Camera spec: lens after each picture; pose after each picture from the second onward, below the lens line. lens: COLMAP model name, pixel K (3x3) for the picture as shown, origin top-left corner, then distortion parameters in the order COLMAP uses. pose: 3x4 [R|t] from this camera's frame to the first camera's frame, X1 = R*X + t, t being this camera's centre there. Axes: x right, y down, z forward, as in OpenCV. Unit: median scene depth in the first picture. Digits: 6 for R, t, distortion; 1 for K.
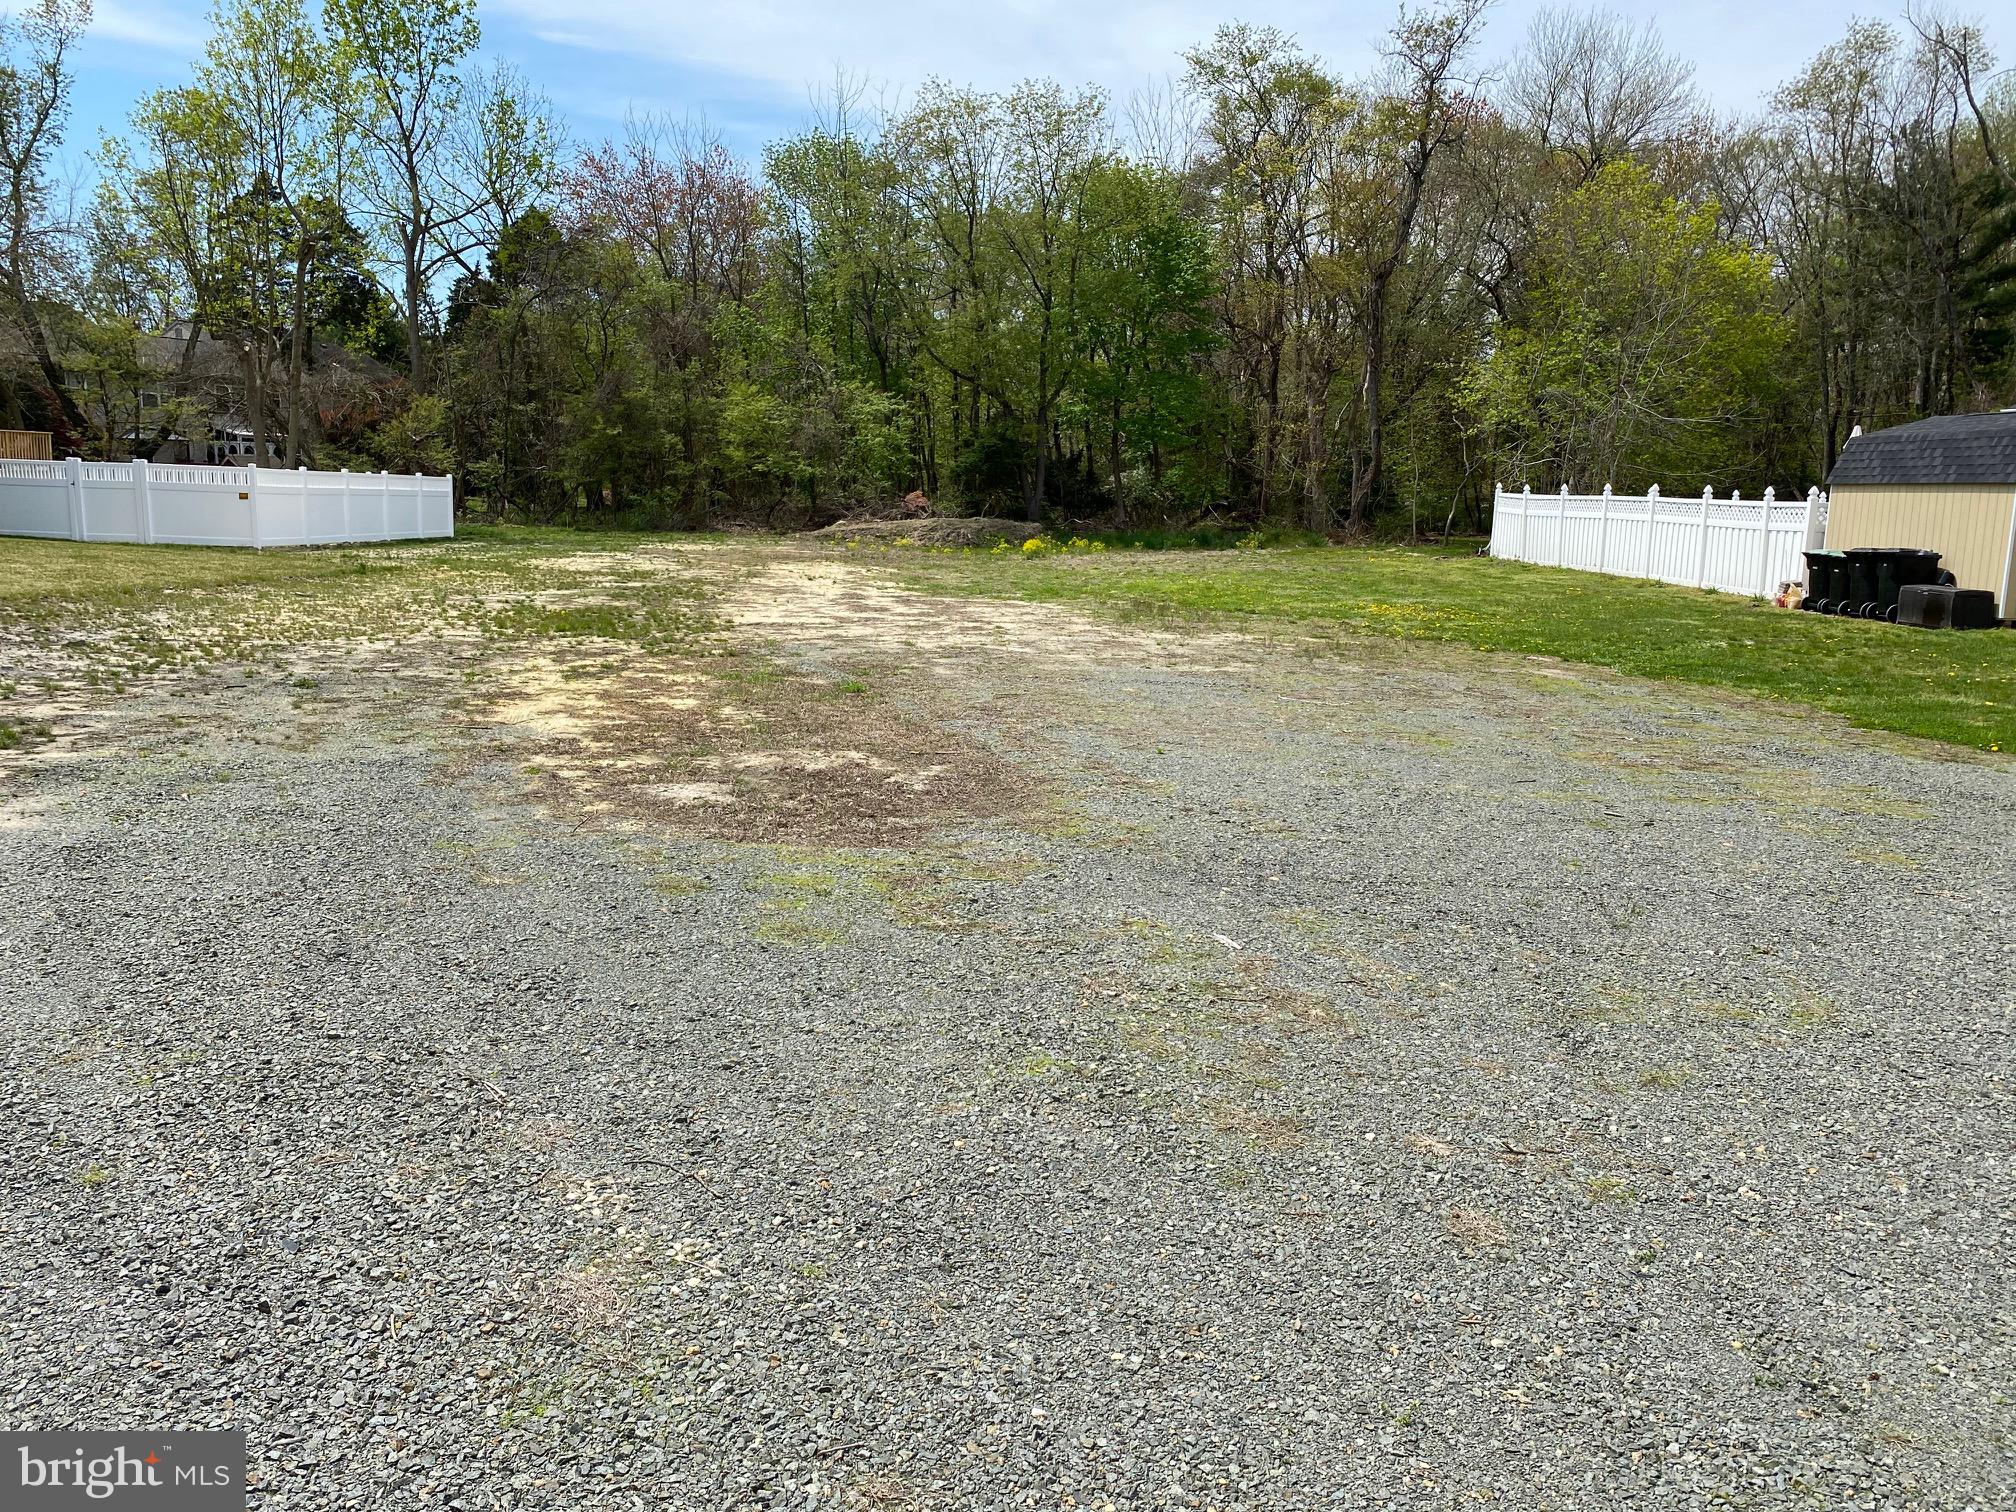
lens RADIAL K [[1554.6, 0, 1028.5], [0, 1554.6, 763.8], [0, 0, 1]] dist [0.019900, -0.019522]
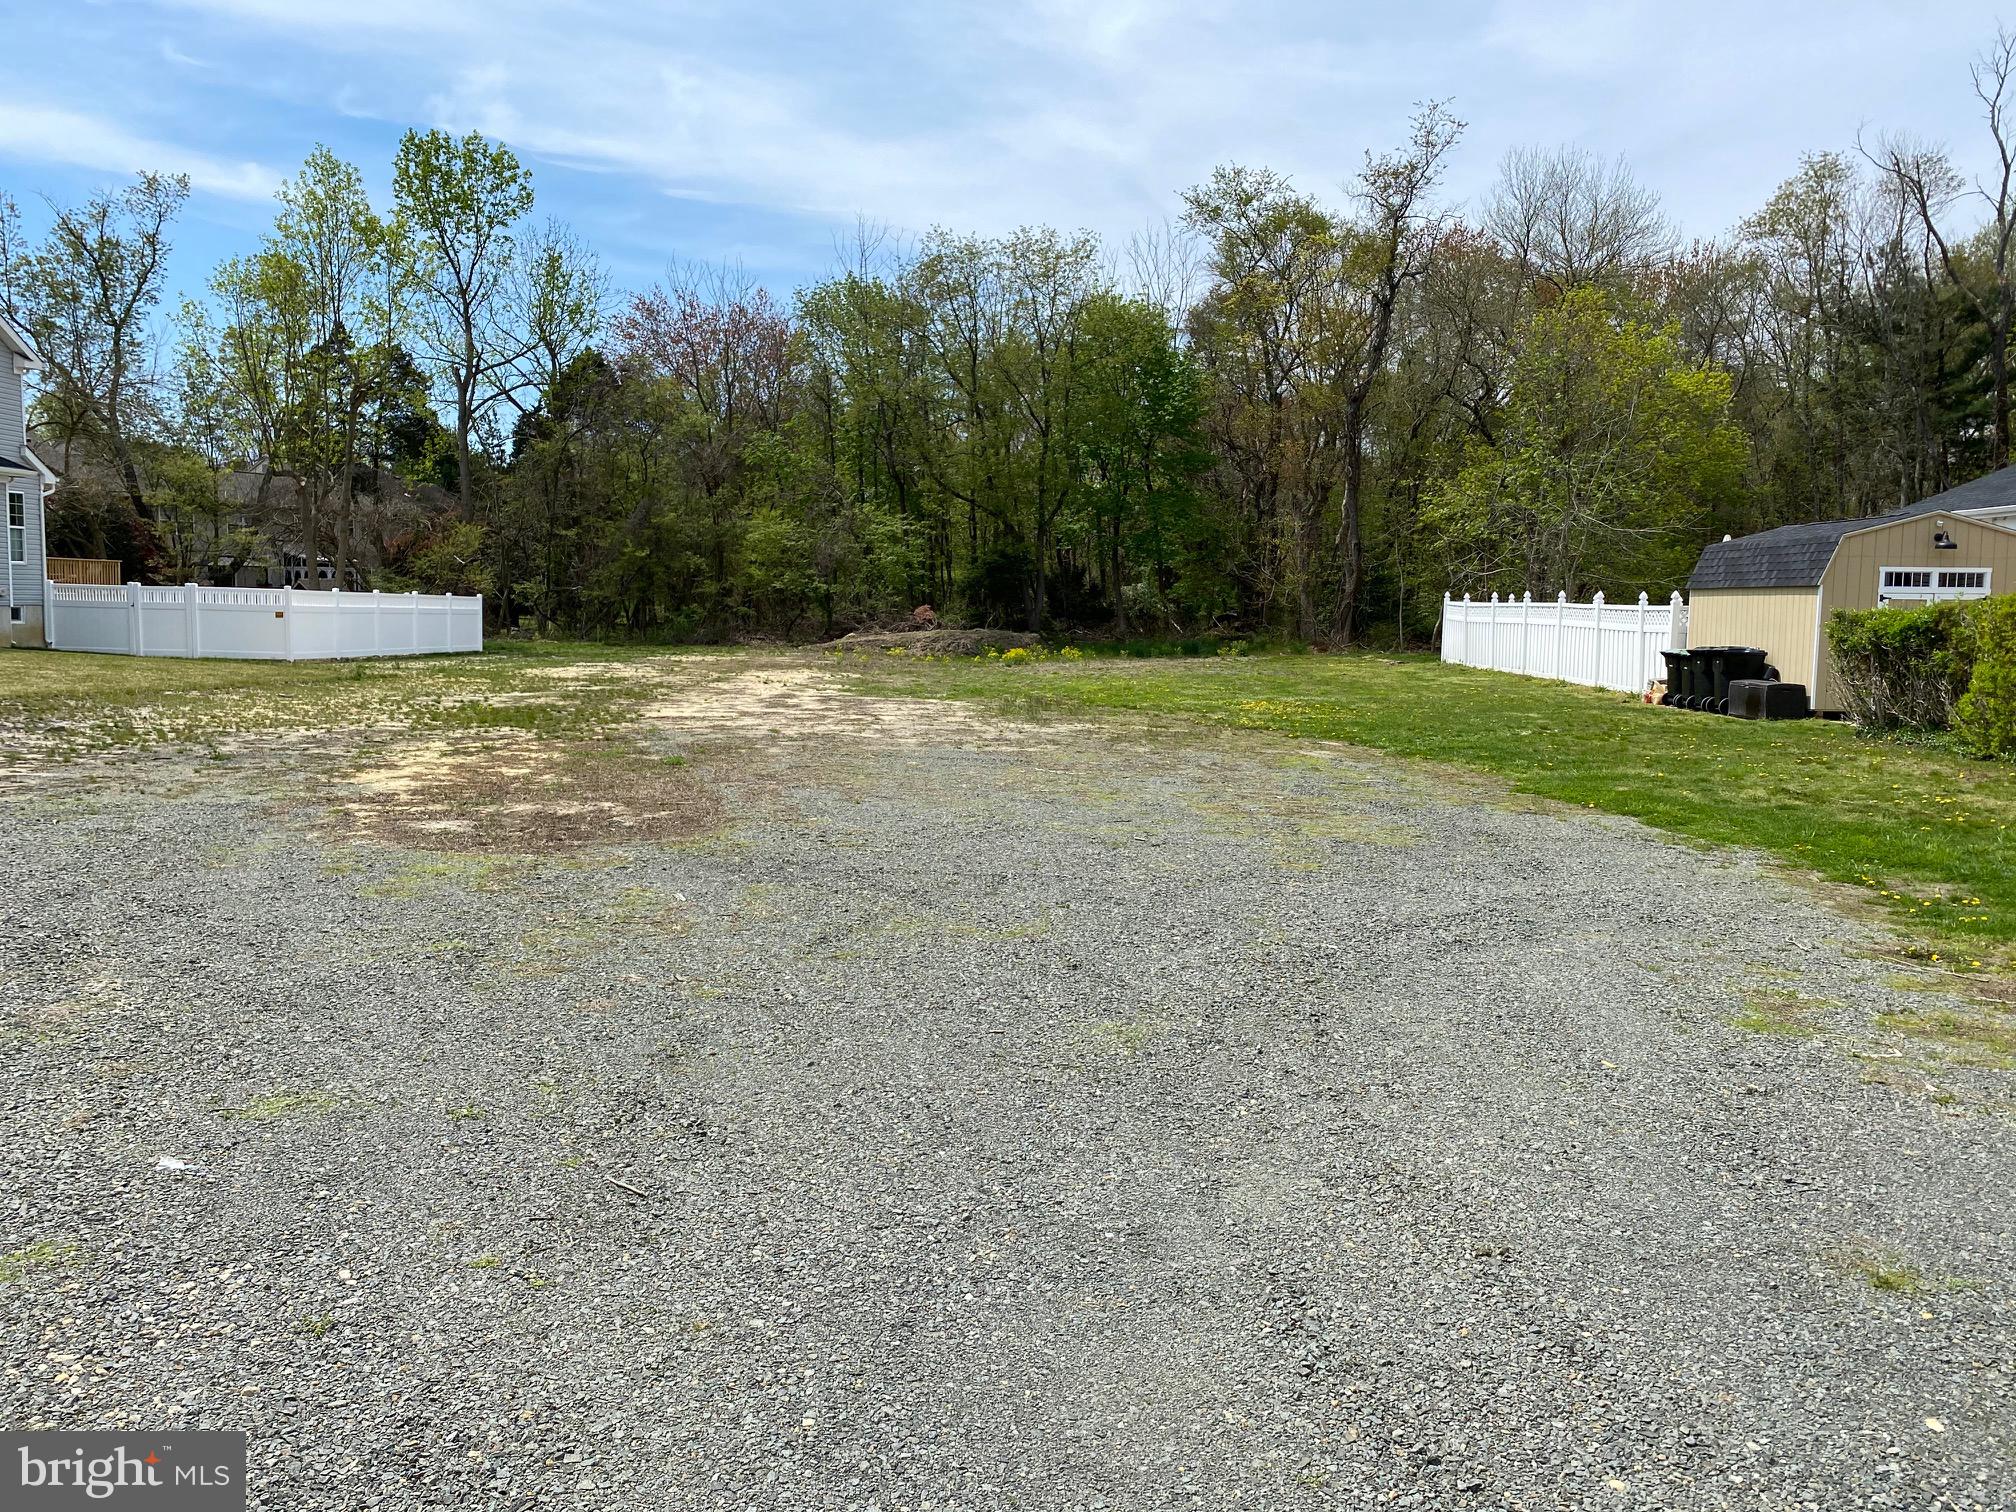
lens RADIAL K [[1557.0, 0, 1008.0], [0, 1557.0, 756.0], [0, 0, 1]] dist [0.029567, -0.032001]
pose [[0.998006, -0.003919, -0.062995, 0.053040], [-0.000975, 0.996994, -0.077470, 0.009501], [0.063109, 0.077377, 0.995003, -0.045515]]
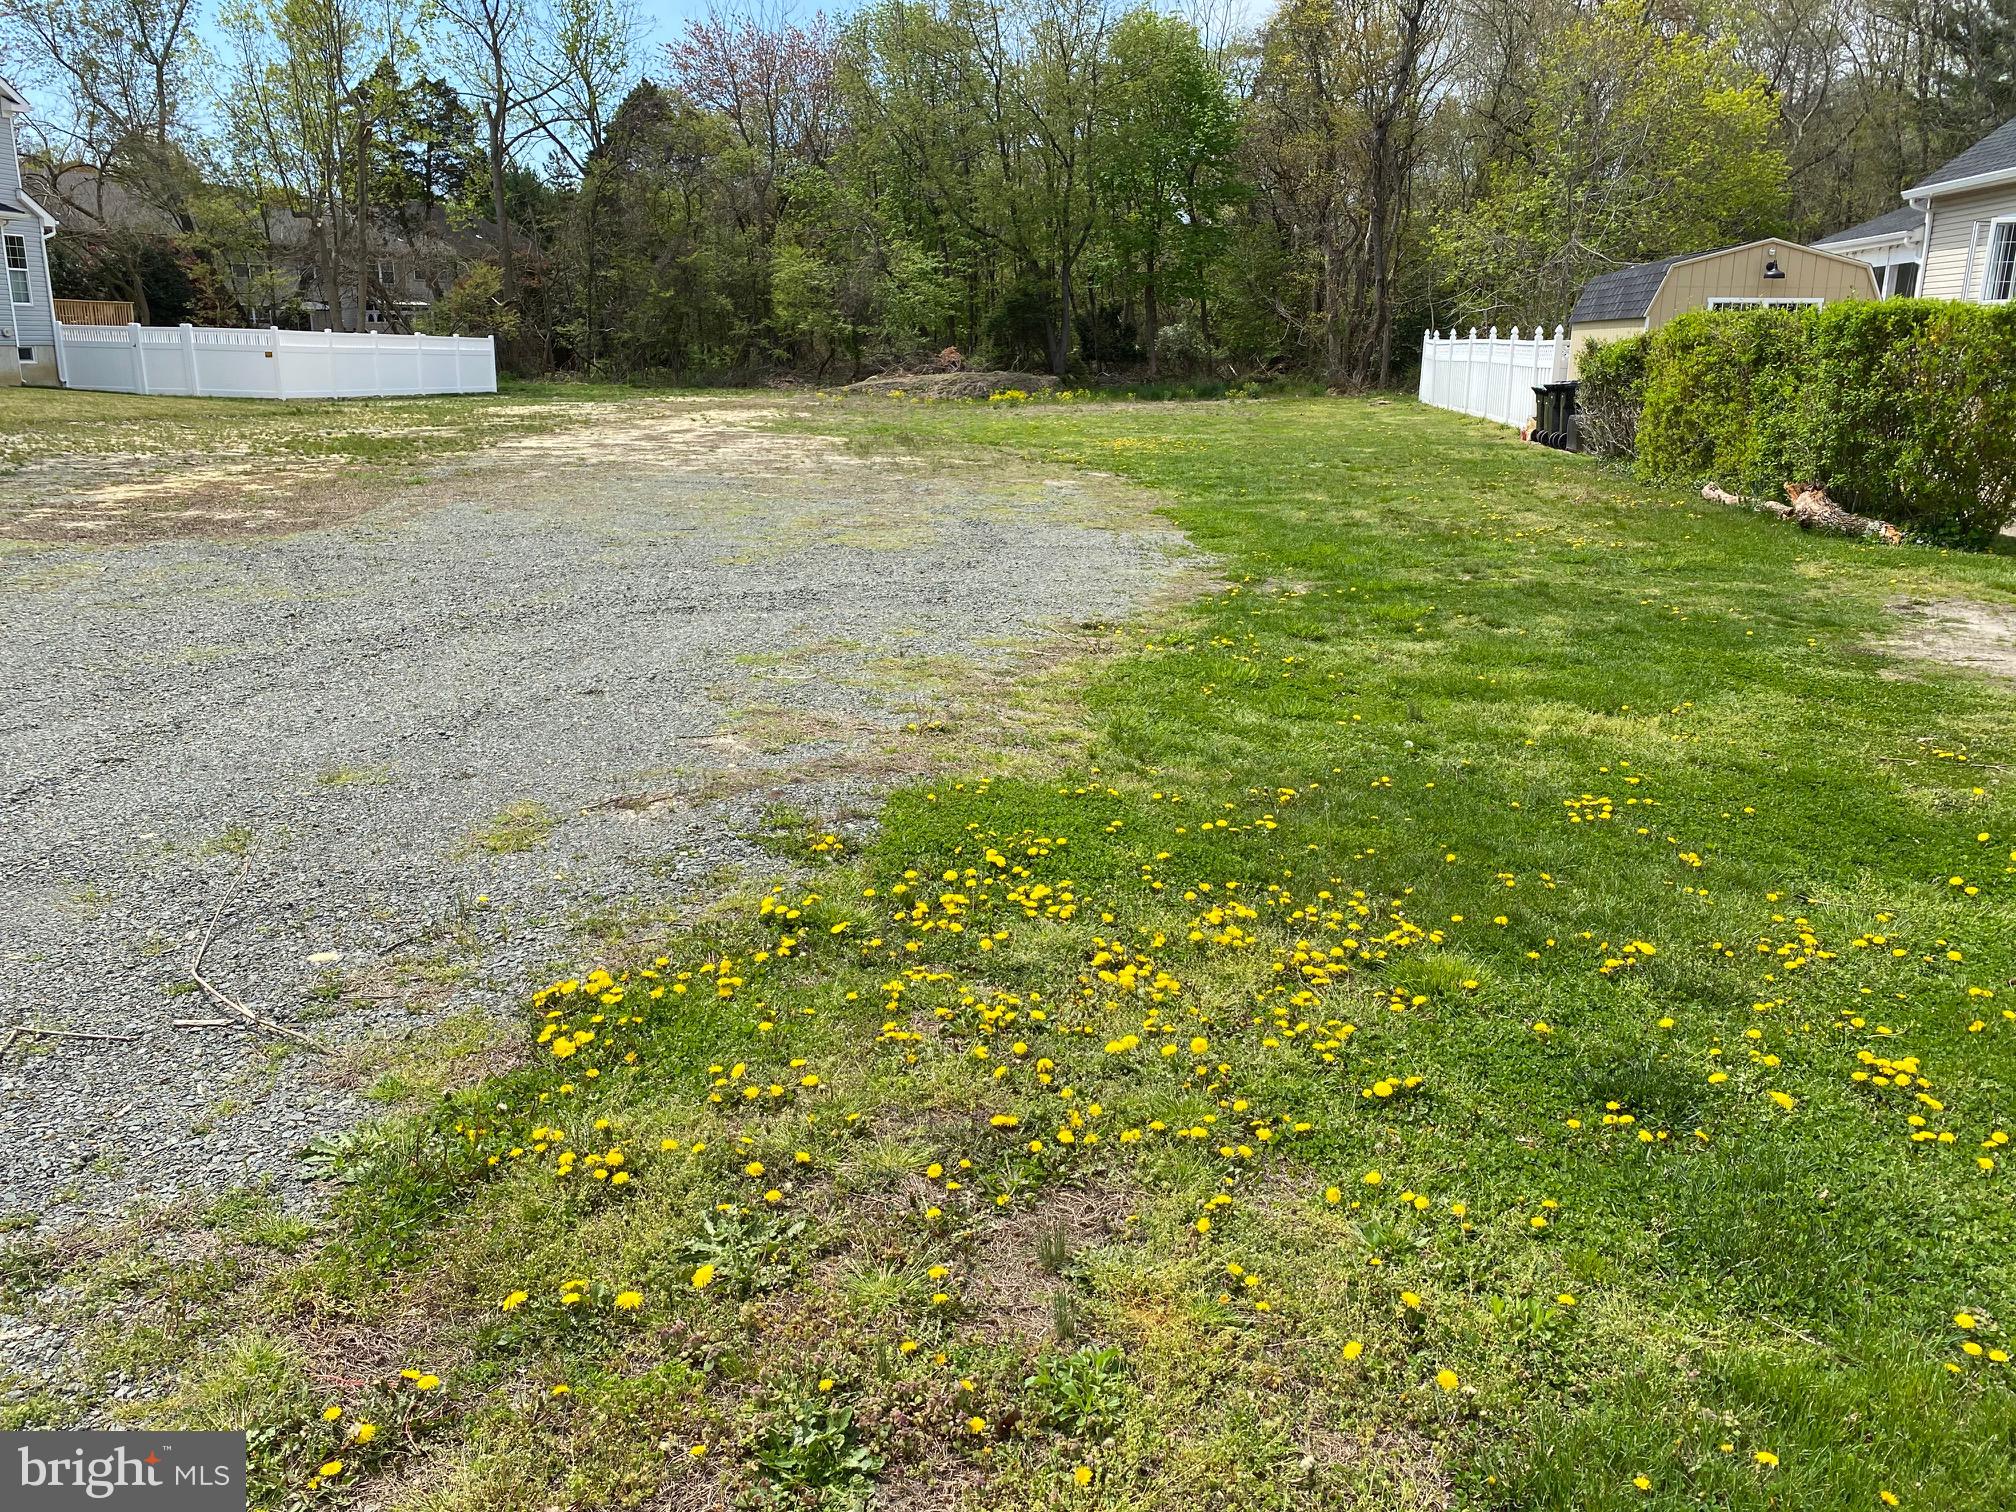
lens RADIAL K [[1557.0, 0, 1008.0], [0, 1557.0, 756.0], [0, 0, 1]] dist [0.029567, -0.032001]
pose [[0.988823, 0.025483, -0.146899, 0.135097], [-0.013693, 0.996643, 0.080723, 0.016090], [0.148463, -0.077809, 0.985852, -0.062167]]
